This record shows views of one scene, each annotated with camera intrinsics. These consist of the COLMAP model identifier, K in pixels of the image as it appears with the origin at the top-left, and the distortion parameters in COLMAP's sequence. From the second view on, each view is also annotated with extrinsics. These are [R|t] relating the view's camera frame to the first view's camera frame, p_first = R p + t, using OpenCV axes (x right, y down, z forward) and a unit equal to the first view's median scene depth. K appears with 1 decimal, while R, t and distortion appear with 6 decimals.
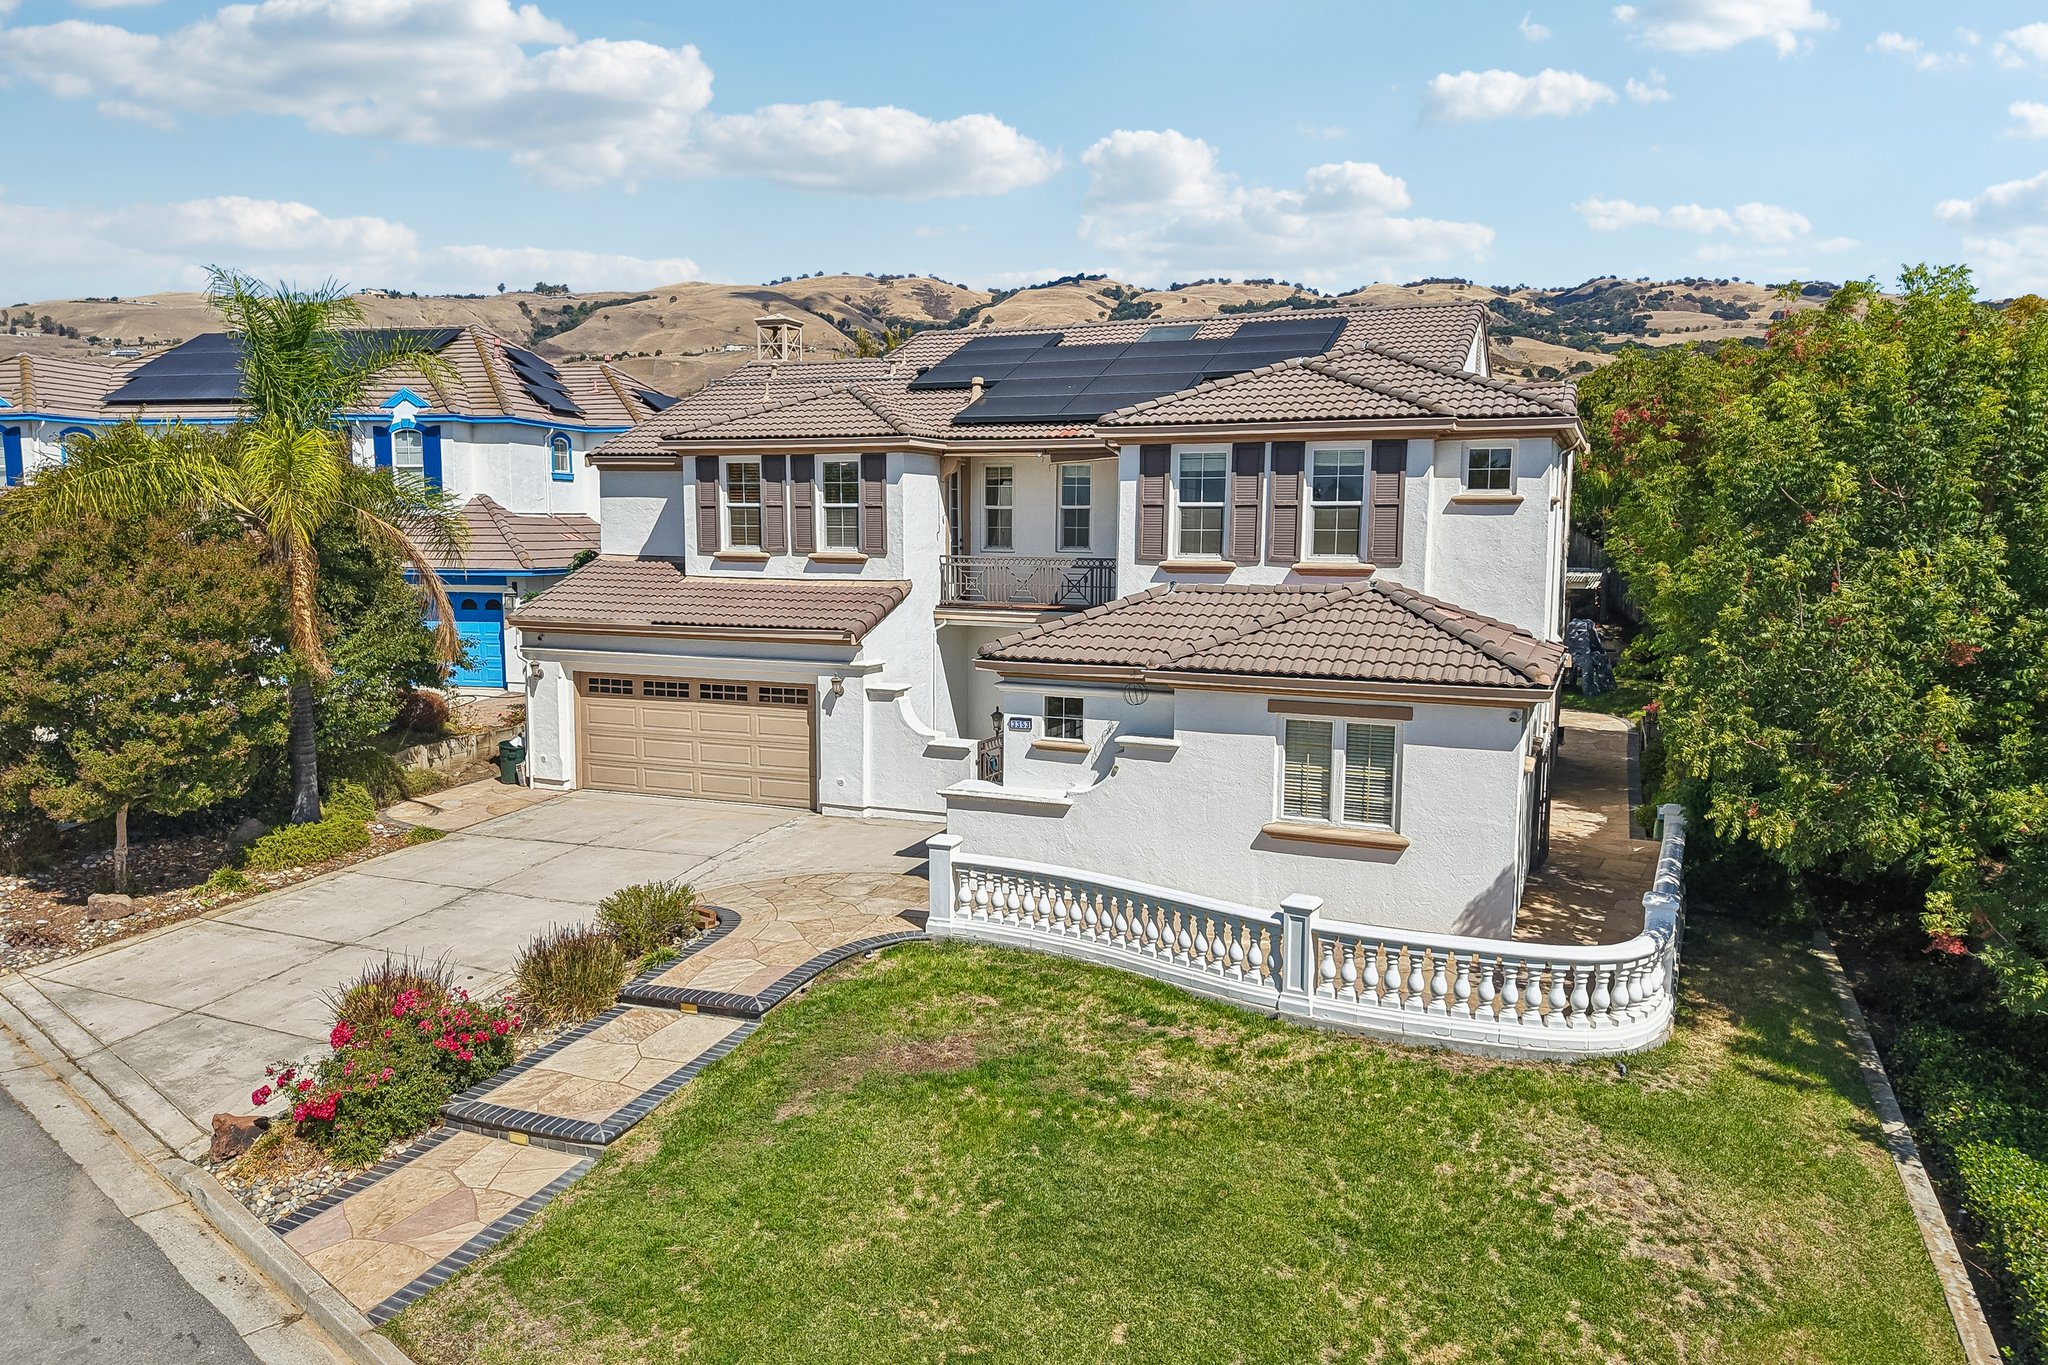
lens RADIAL K [[1386.0, 0, 1024.0], [0, 1386.0, 682.5], [0, 0, 1]] dist [0.017418, -0.018643]
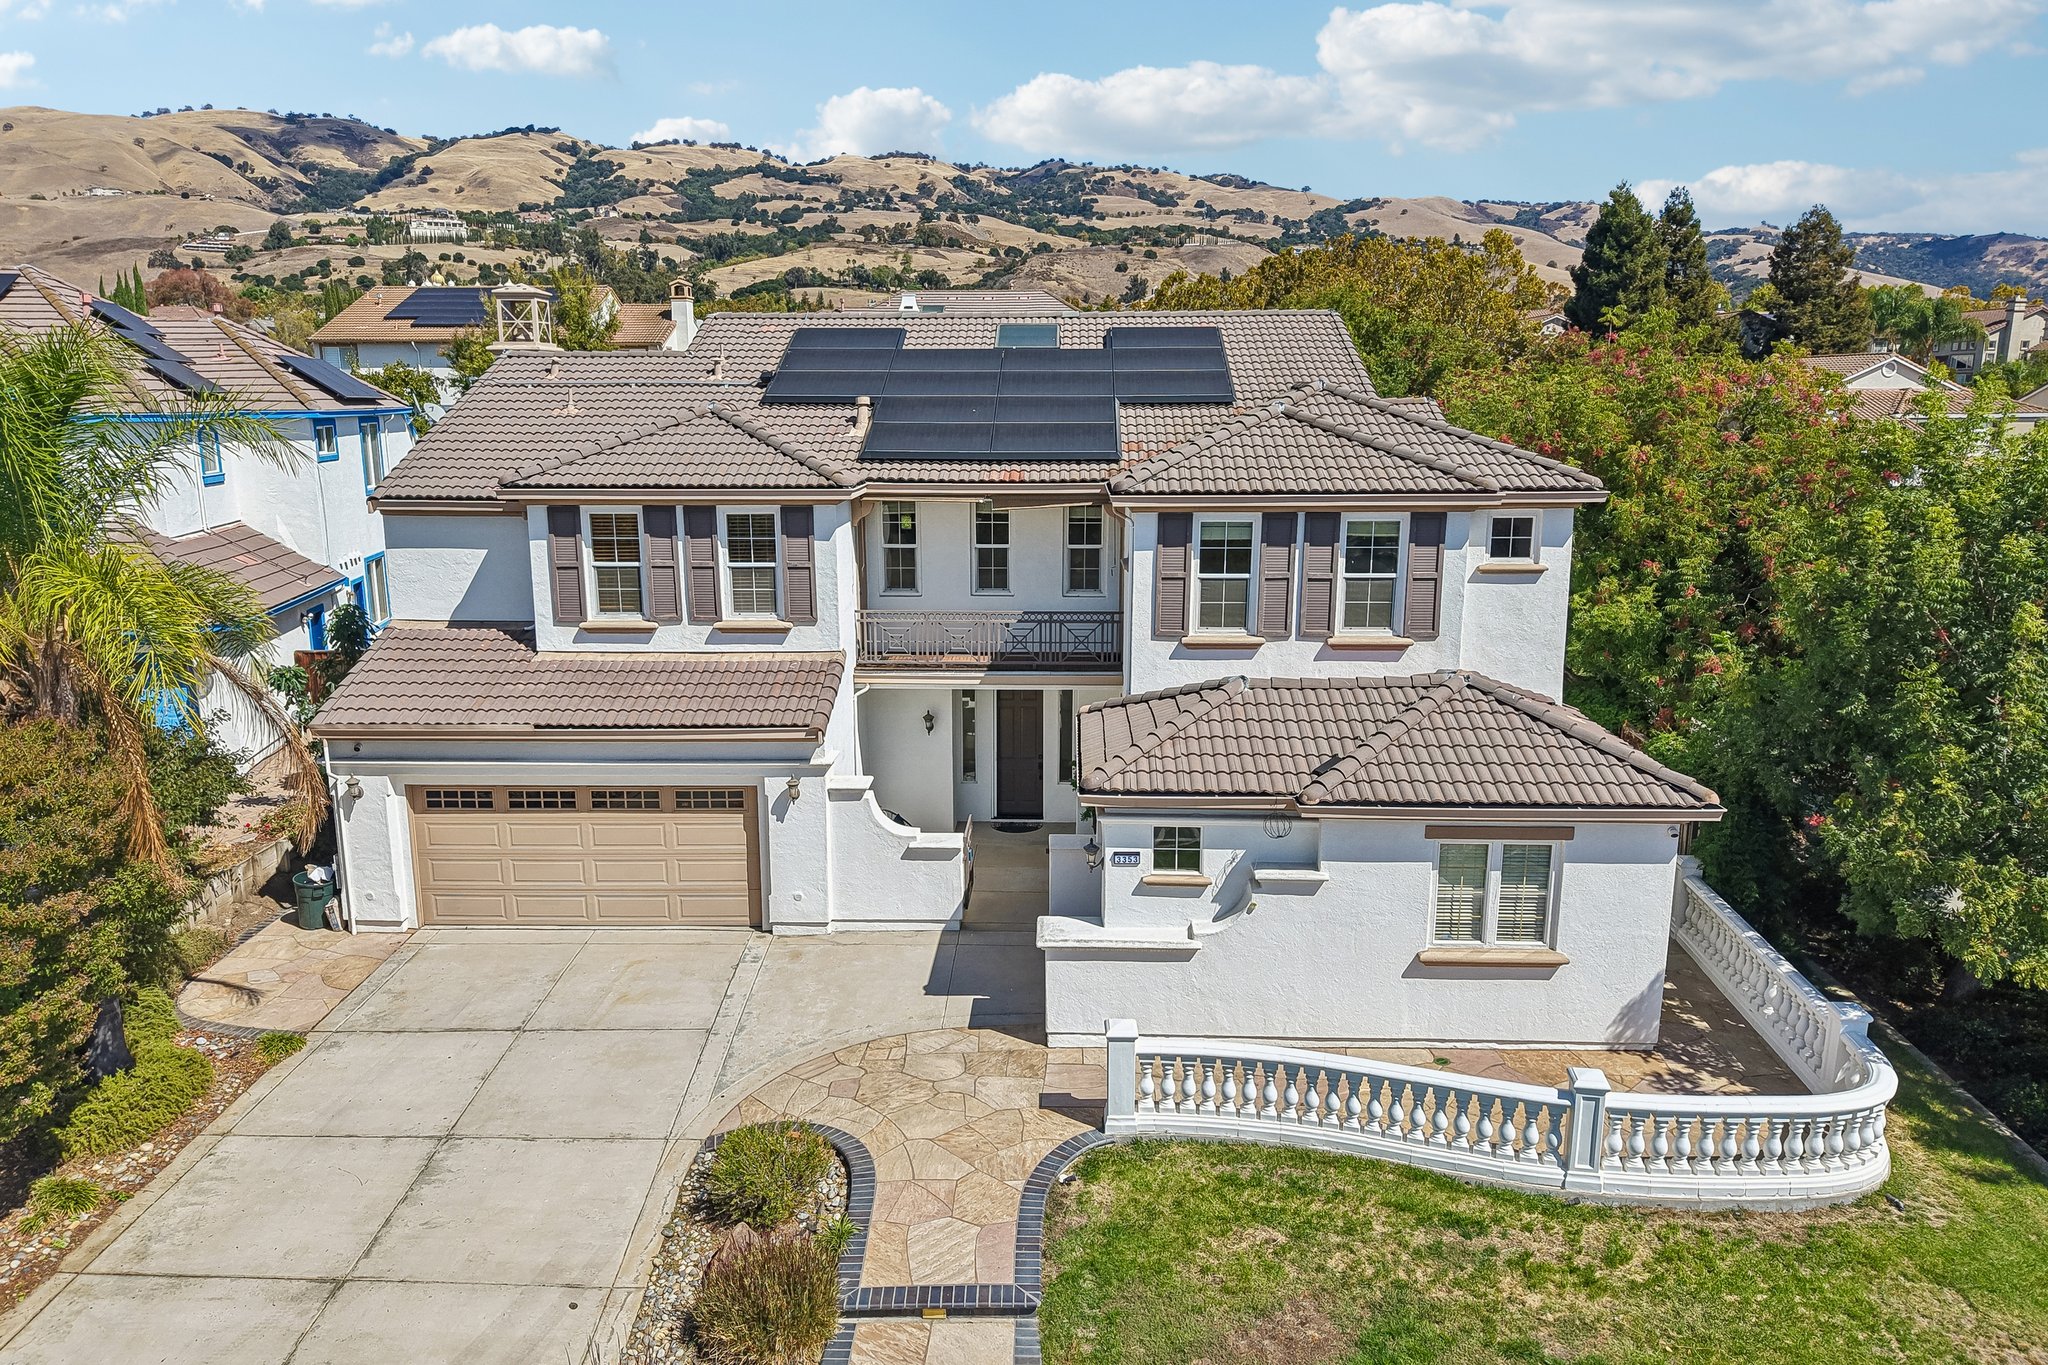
lens RADIAL K [[1372.9, 0, 1024.0], [0, 1372.9, 682.5], [0, 0, 1]] dist [0.014020, -0.027675]
pose [[0.933524, -0.079951, 0.349485, -0.294373], [0.047826, 0.993876, 0.099616, -0.141273], [-0.355310, -0.076280, 0.931631, 0.169398]]
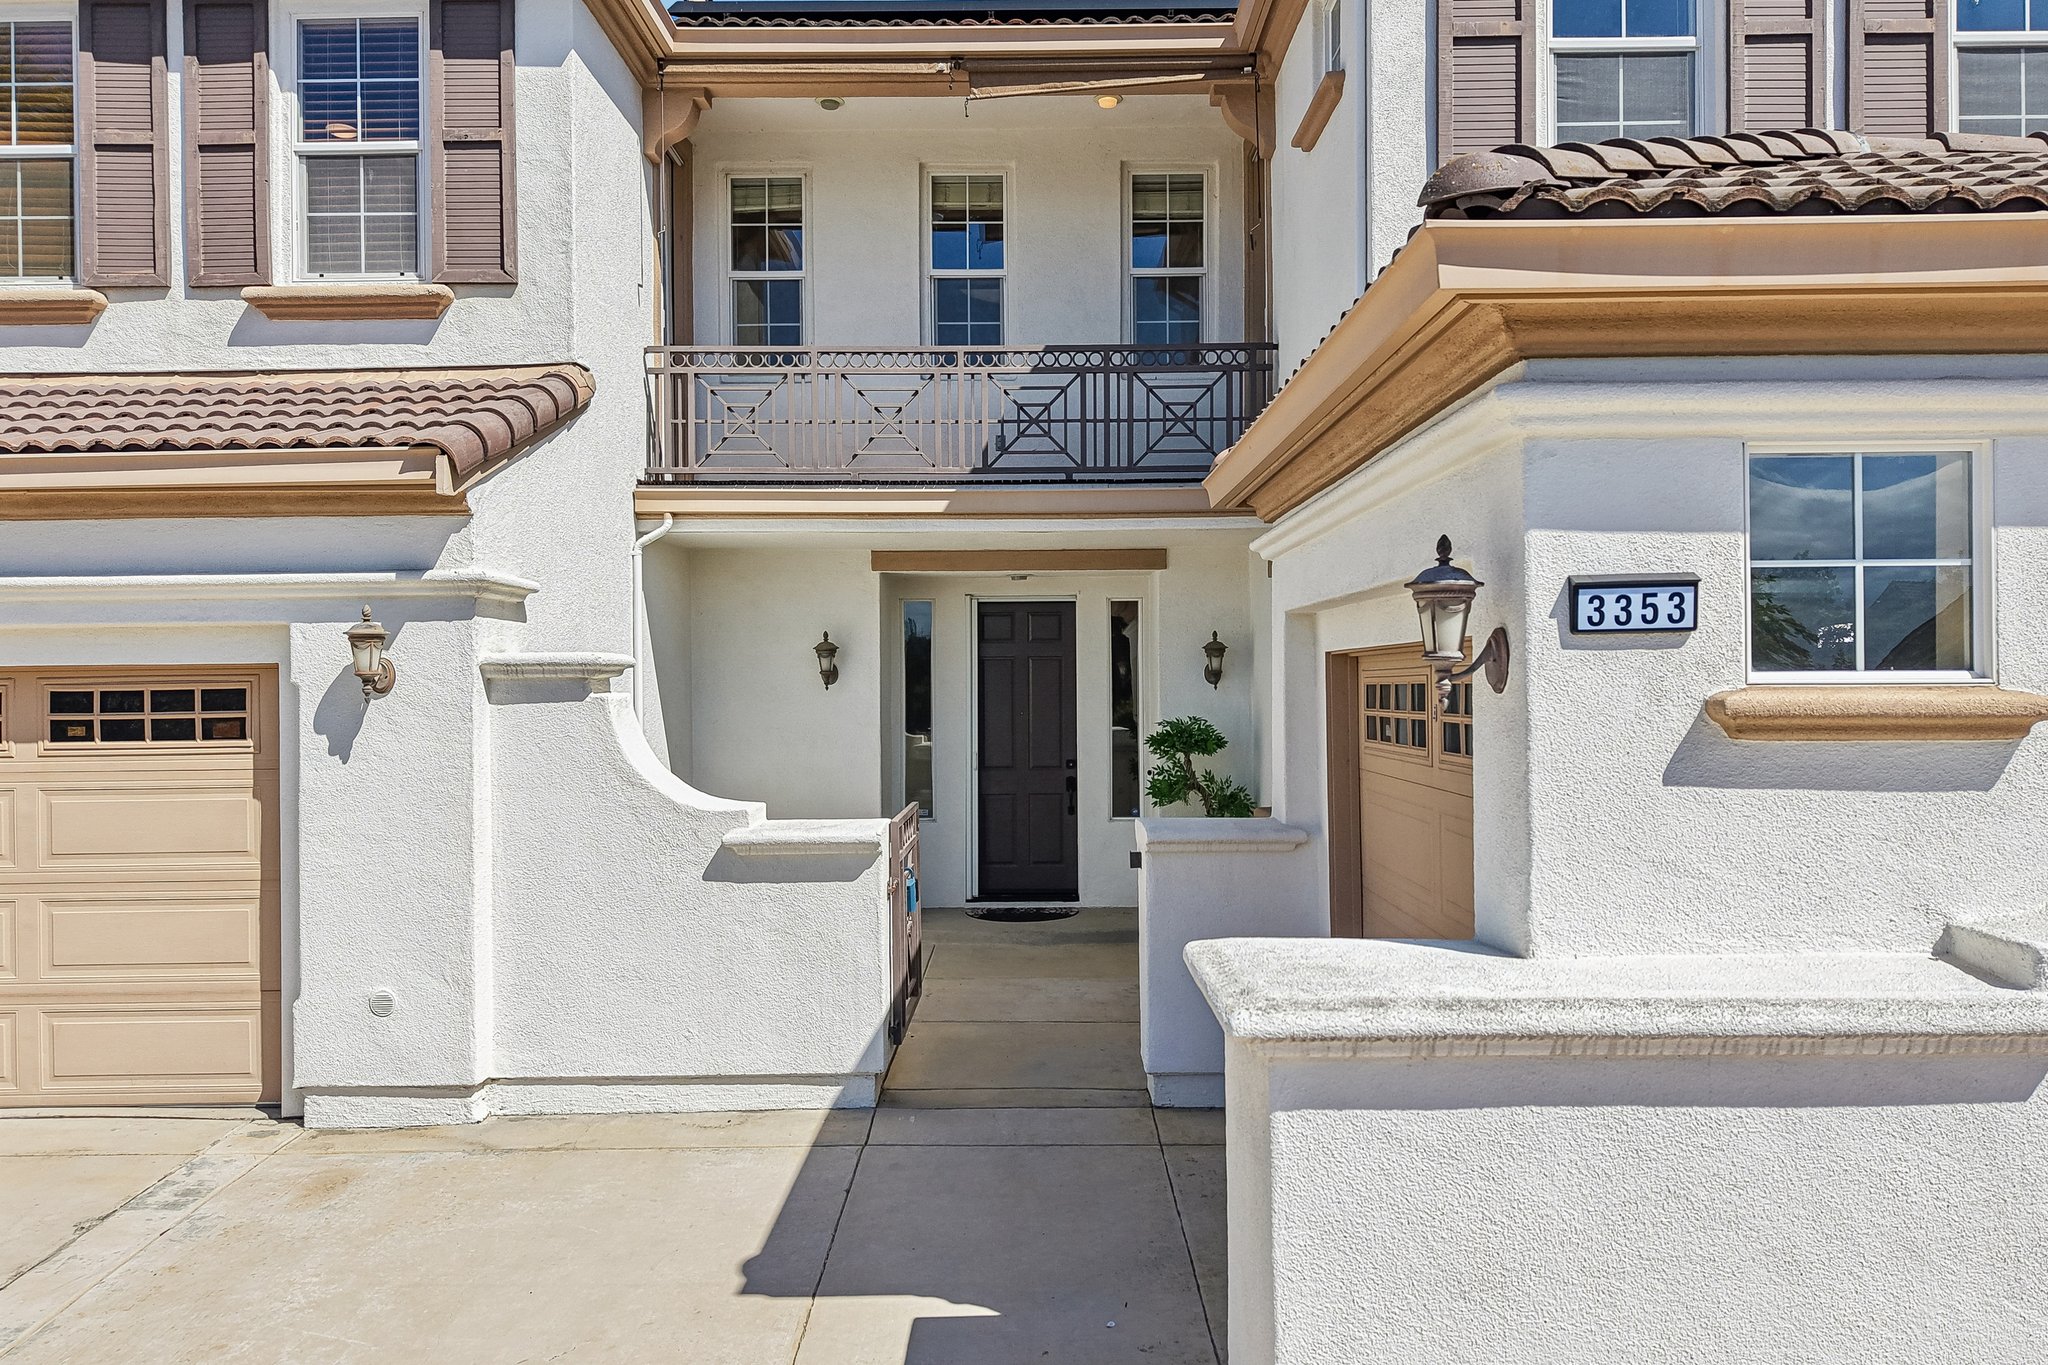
lens RADIAL K [[1372.9, 0, 1024.0], [0, 1372.9, 682.5], [0, 0, 1]] dist [0.014020, -0.027675]
pose [[0.924428, -0.013390, 0.381122, -0.119459], [0.056661, 0.993114, -0.102543, 0.044192], [-0.377124, 0.116388, 0.918820, 0.699863]]
